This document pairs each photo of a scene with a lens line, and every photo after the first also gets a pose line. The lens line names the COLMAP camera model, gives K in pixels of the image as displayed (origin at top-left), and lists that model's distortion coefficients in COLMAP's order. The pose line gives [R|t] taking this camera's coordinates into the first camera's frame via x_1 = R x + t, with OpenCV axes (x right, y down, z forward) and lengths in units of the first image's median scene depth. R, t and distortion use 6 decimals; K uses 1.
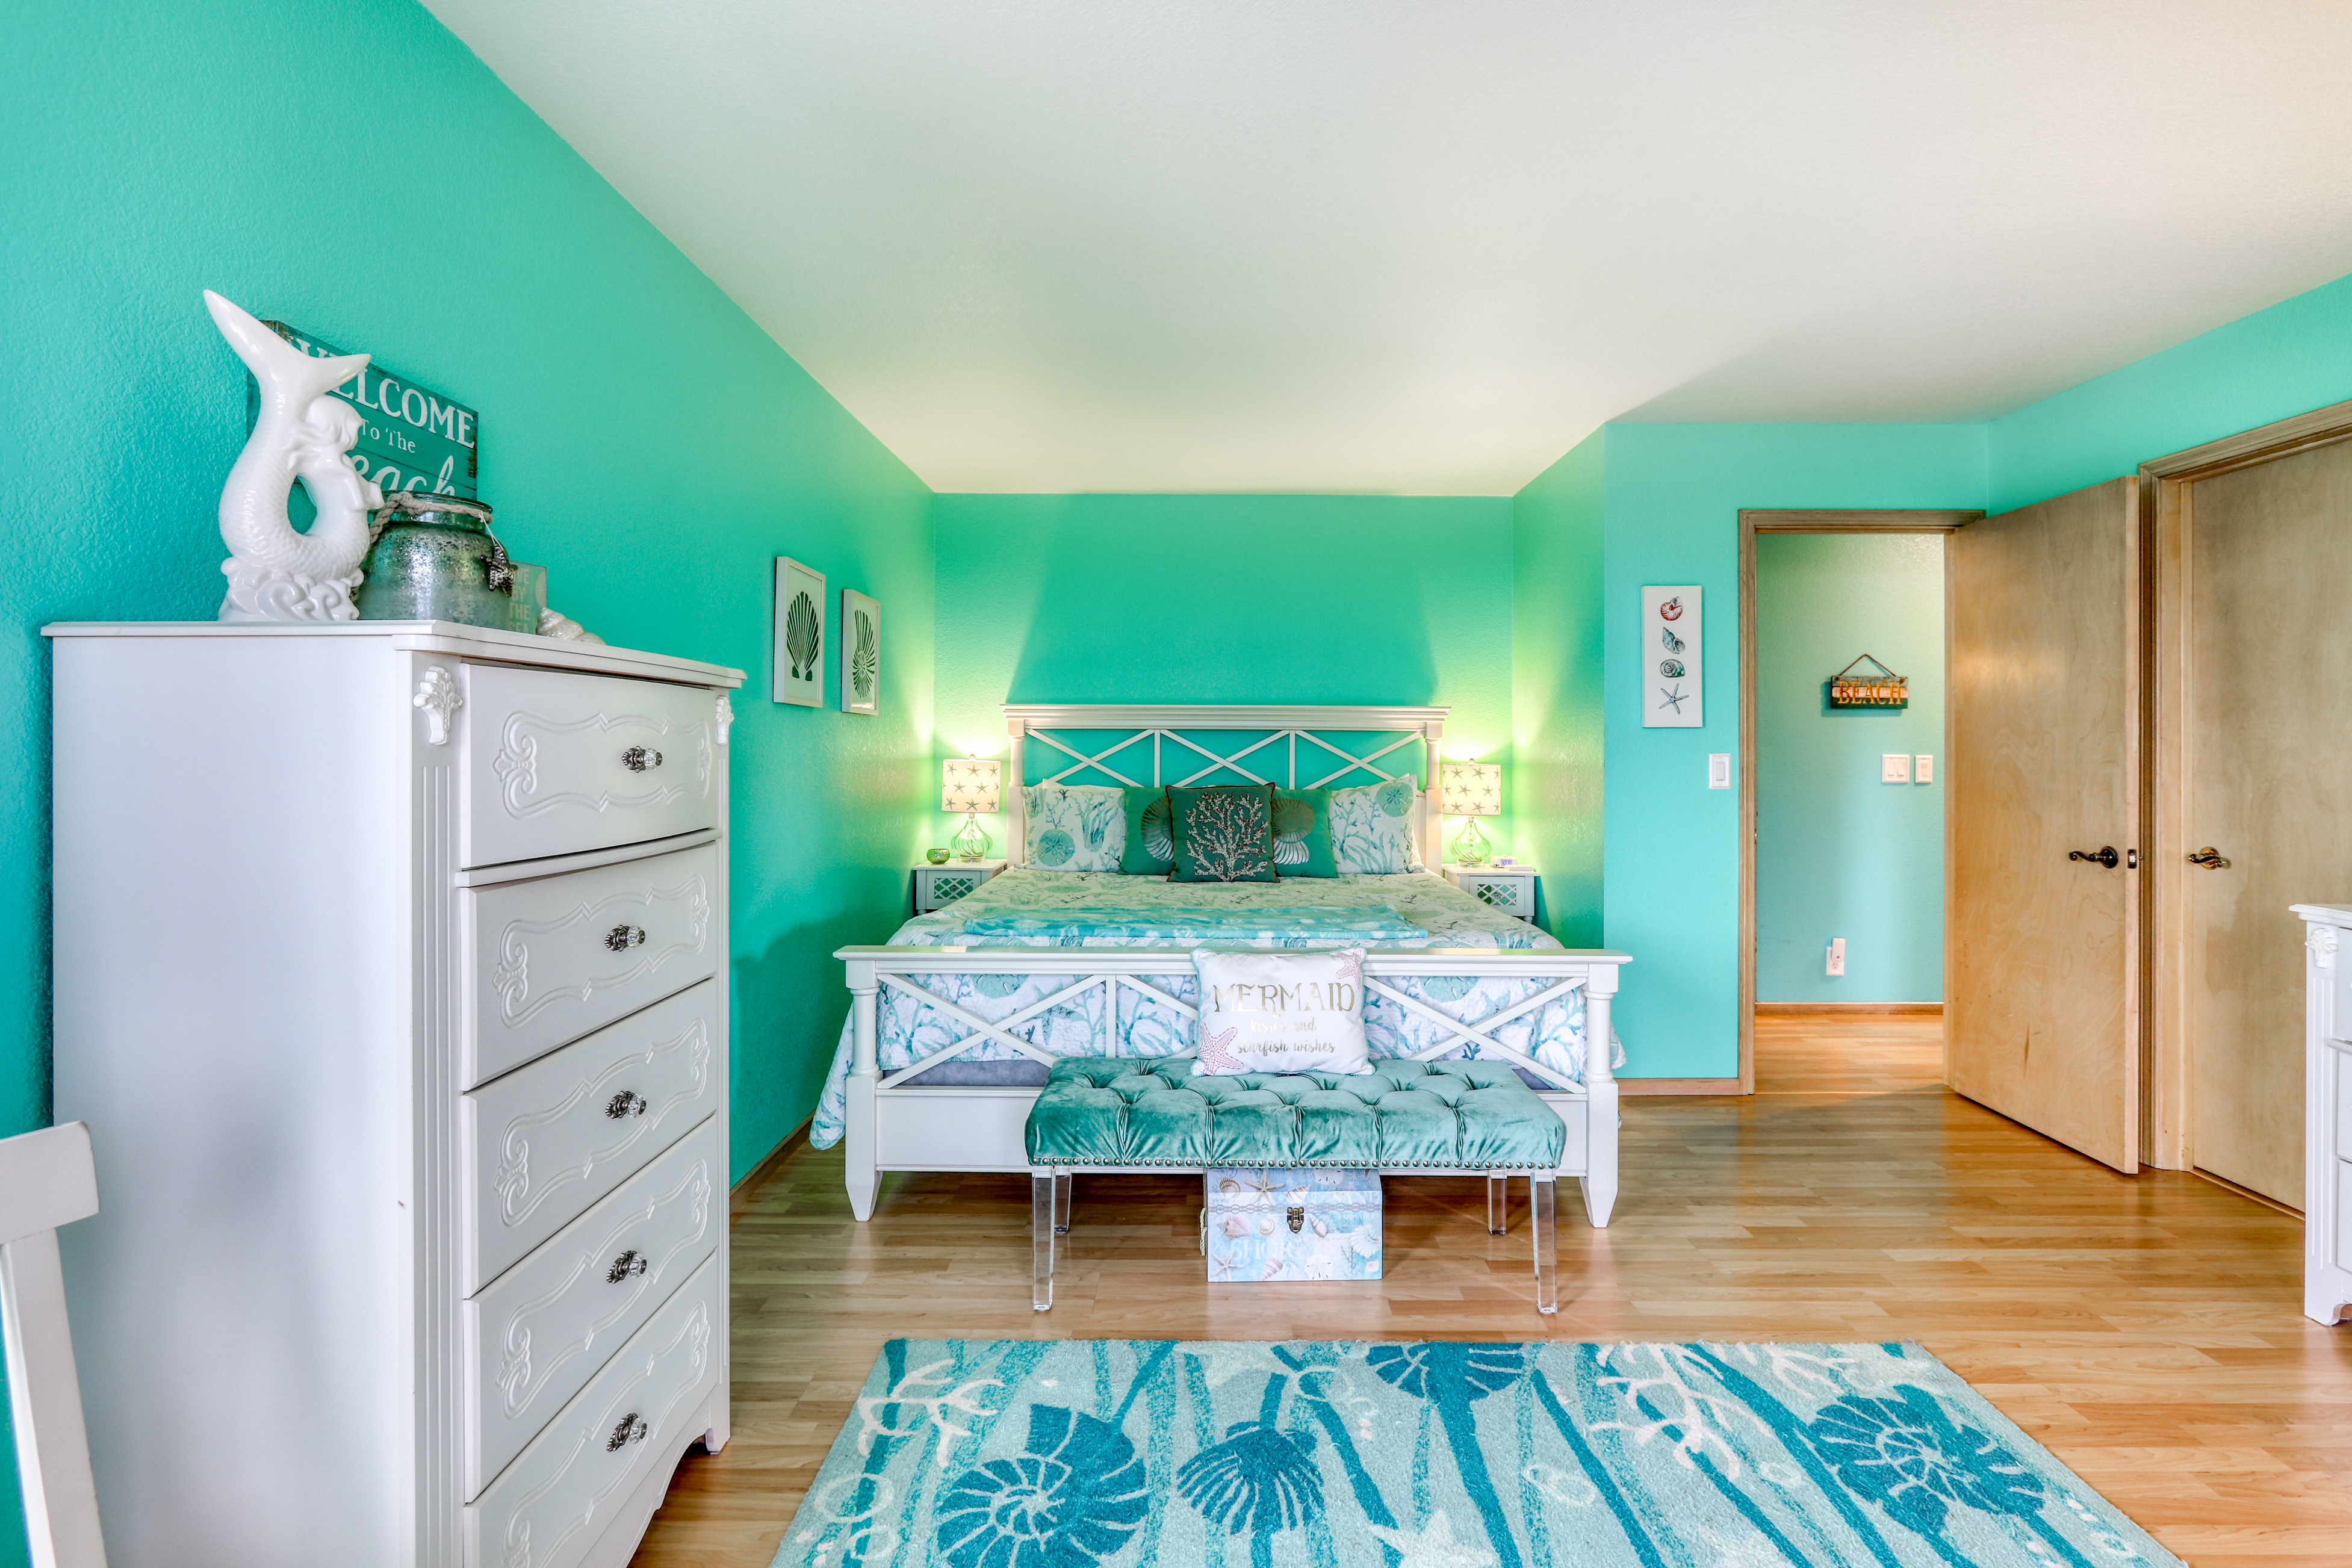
lens RADIAL K [[1092.0, 0, 1182.1], [0, 1092.0, 749.4], [0, 0, 1]] dist [-0.002392, -0.000168]
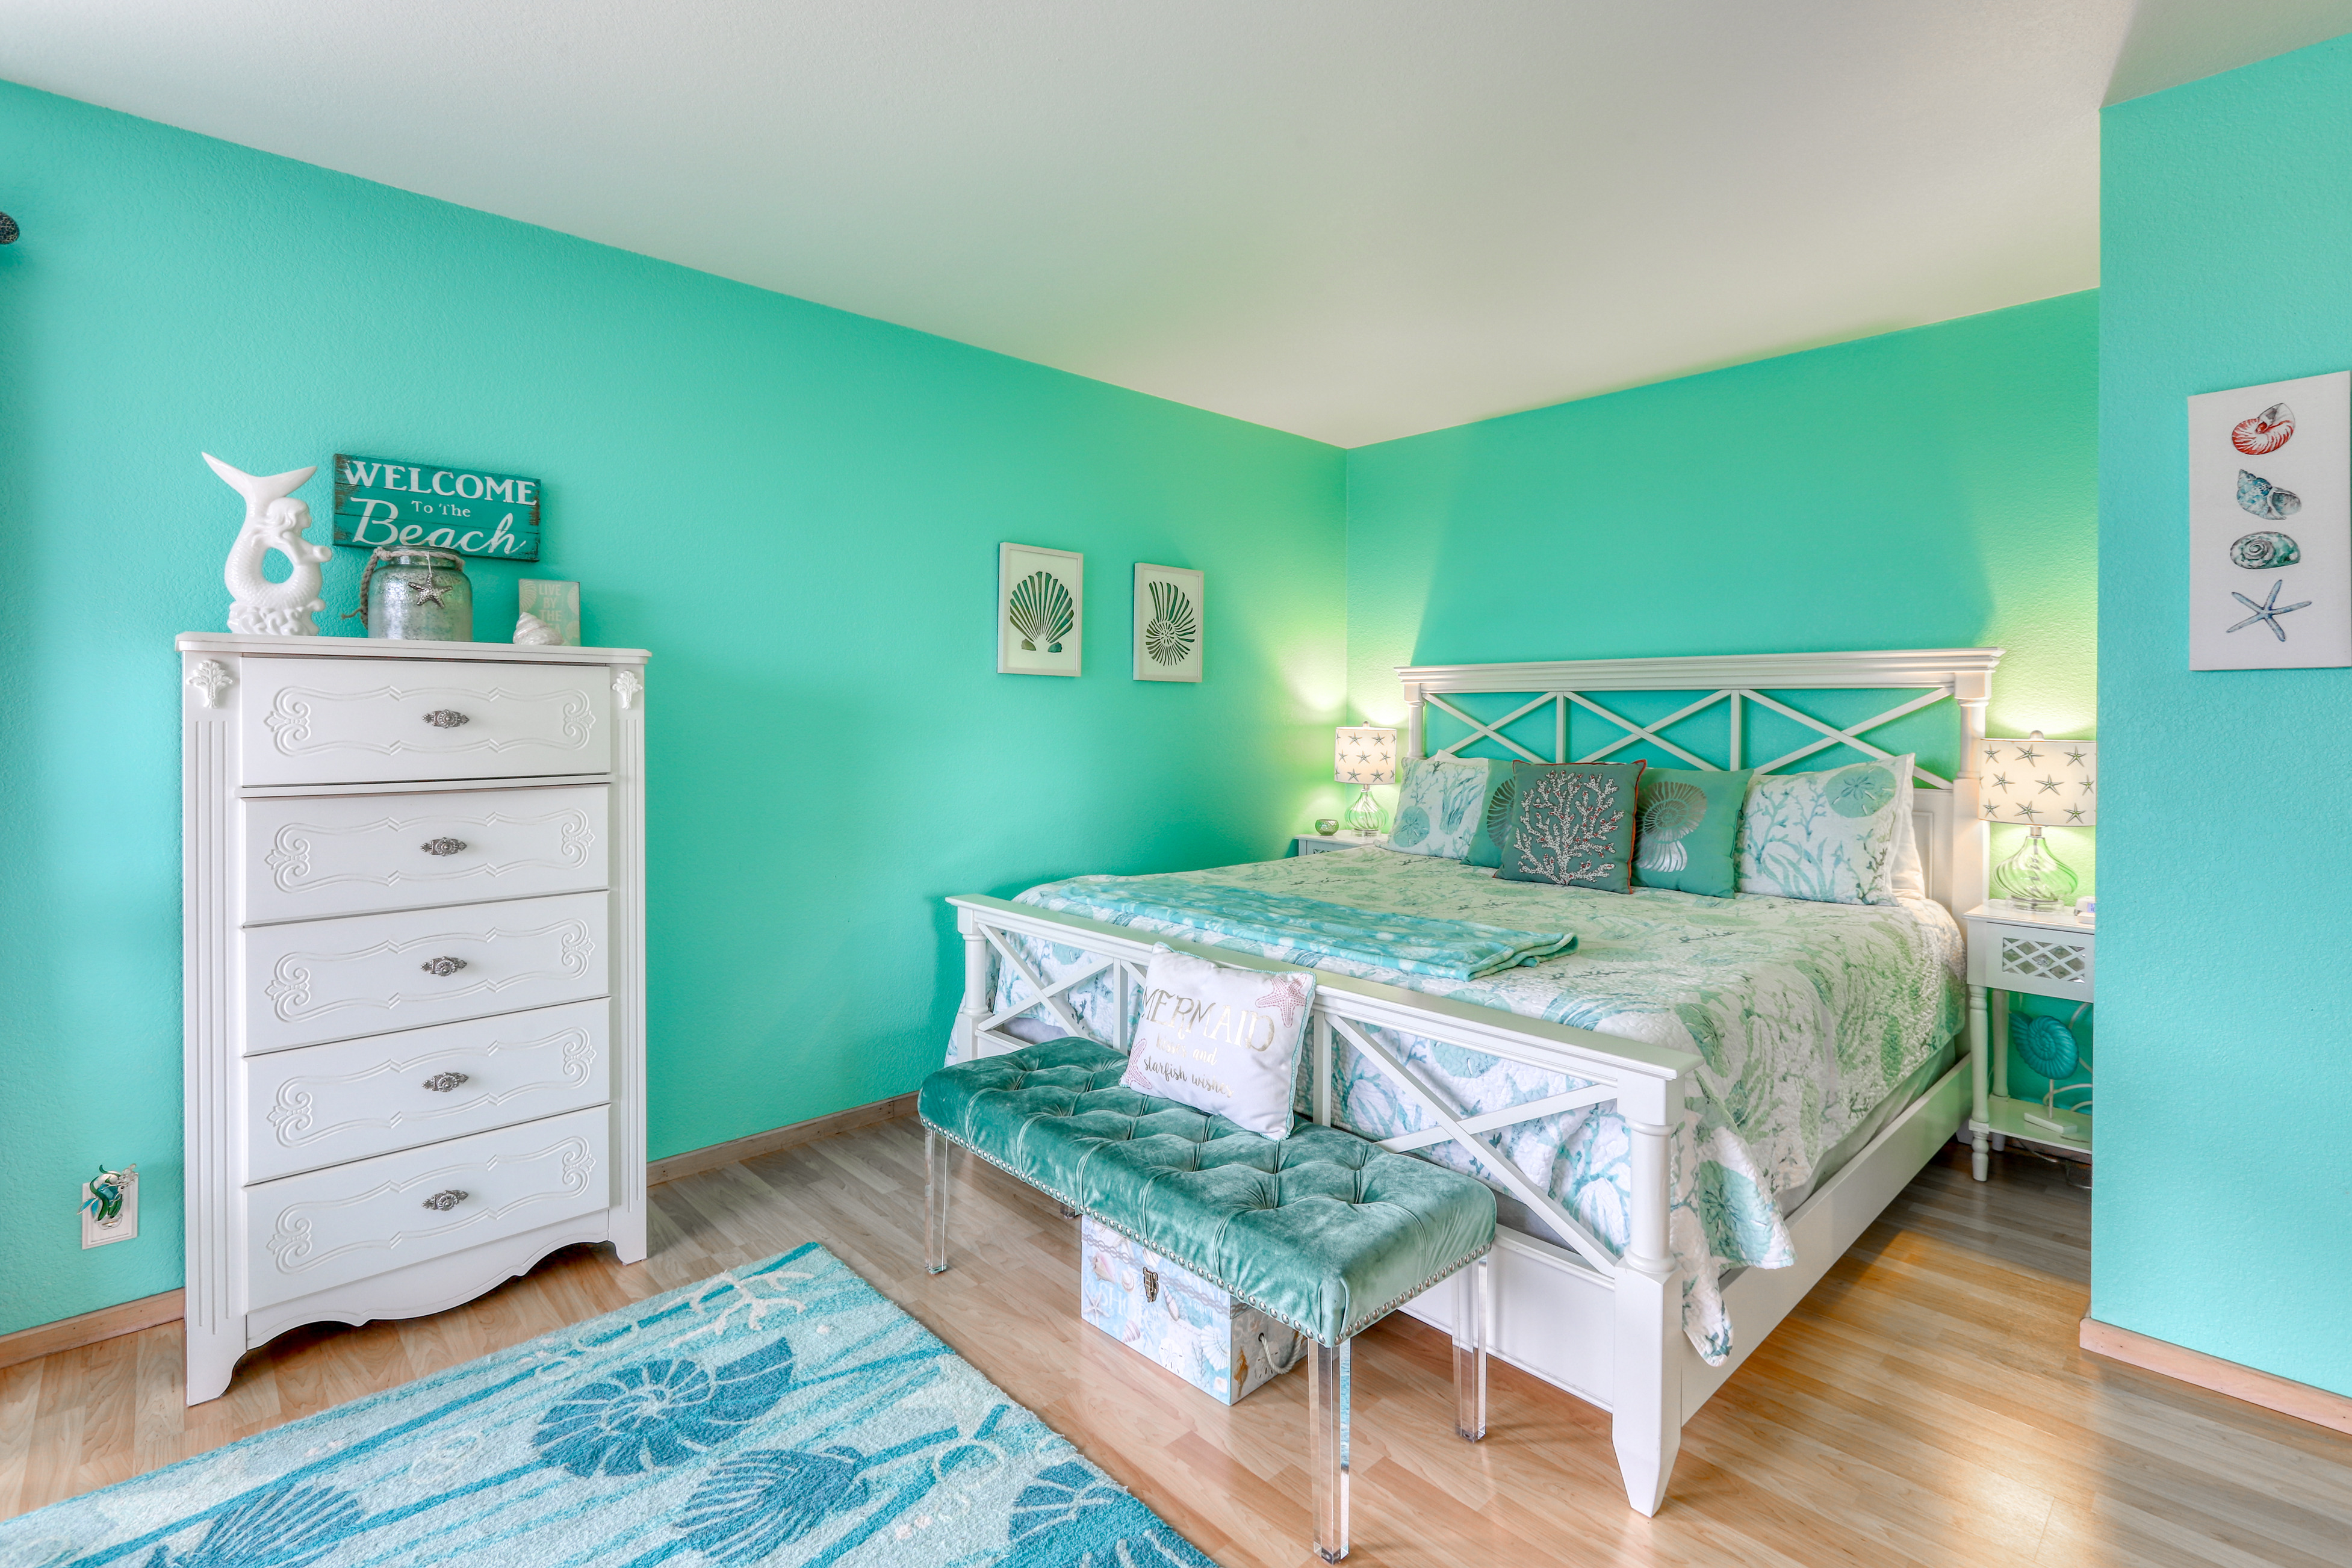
lens RADIAL K [[1084.5, 0, 1174.3], [0, 1084.5, 727.2], [0, 0, 1]] dist [-0.005325, -0.000175]
pose [[0.685440, 0.005993, -0.728104, 0.704632], [-0.001144, 0.999974, 0.007155, 0.005294], [0.728128, -0.004071, 0.685429, 0.455511]]
